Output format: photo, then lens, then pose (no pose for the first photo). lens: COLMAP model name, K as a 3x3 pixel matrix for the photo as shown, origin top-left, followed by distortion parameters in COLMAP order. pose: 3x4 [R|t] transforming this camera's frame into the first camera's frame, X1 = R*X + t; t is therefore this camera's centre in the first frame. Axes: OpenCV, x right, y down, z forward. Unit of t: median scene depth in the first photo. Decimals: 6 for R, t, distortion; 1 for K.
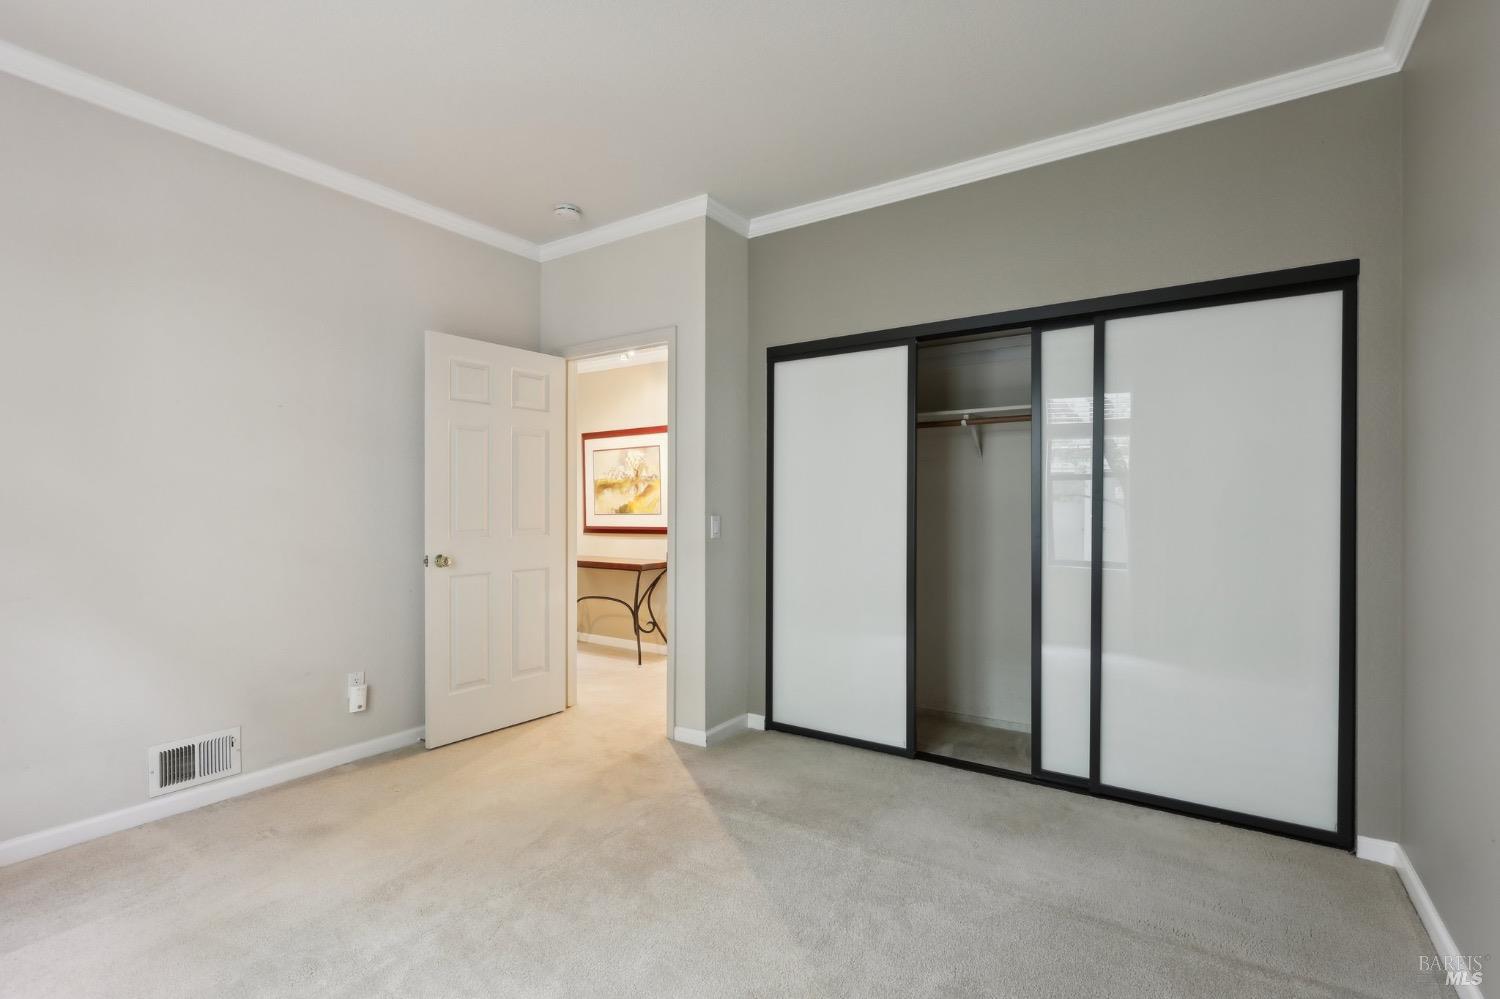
lens RADIAL K [[698.9, 0, 745.0], [0, 698.9, 503.8], [0, 0, 1]] dist [0.002168, 0.000398]
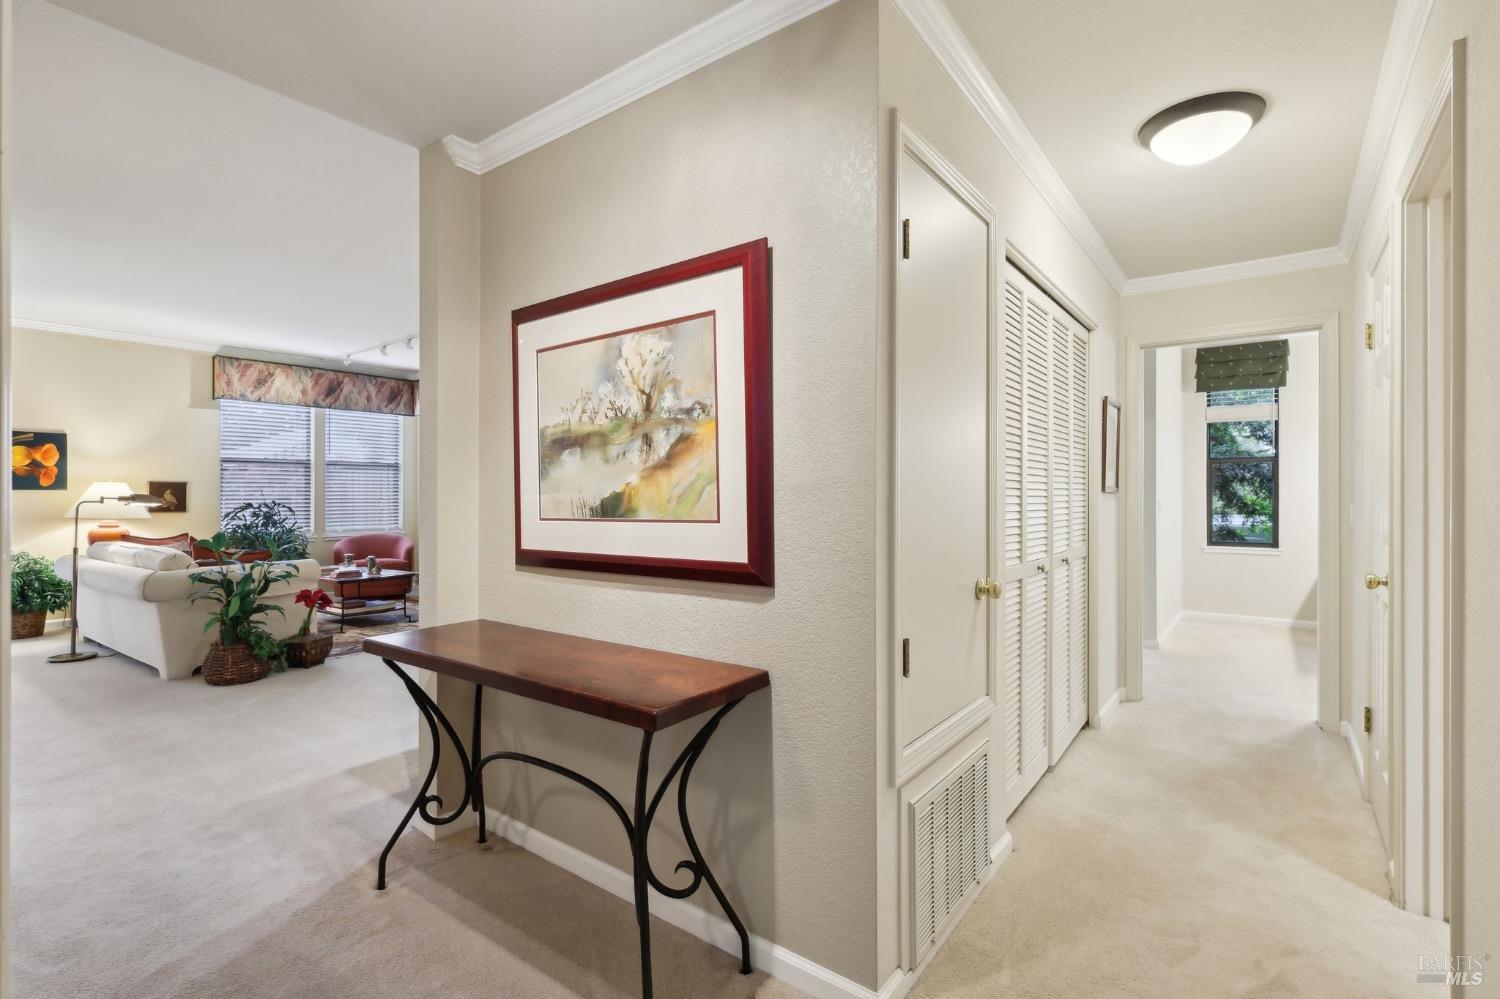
lens RADIAL K [[698.9, 0, 758.2], [0, 698.9, 498.2], [0, 0, 1]] dist [0.002168, 0.000398]
pose [[0.999298, 0.001593, -0.037442, -0.086694], [-0.001546, 0.999998, 0.001289, 0.003397], [0.037444, -0.001230, 0.999298, 0.653616]]
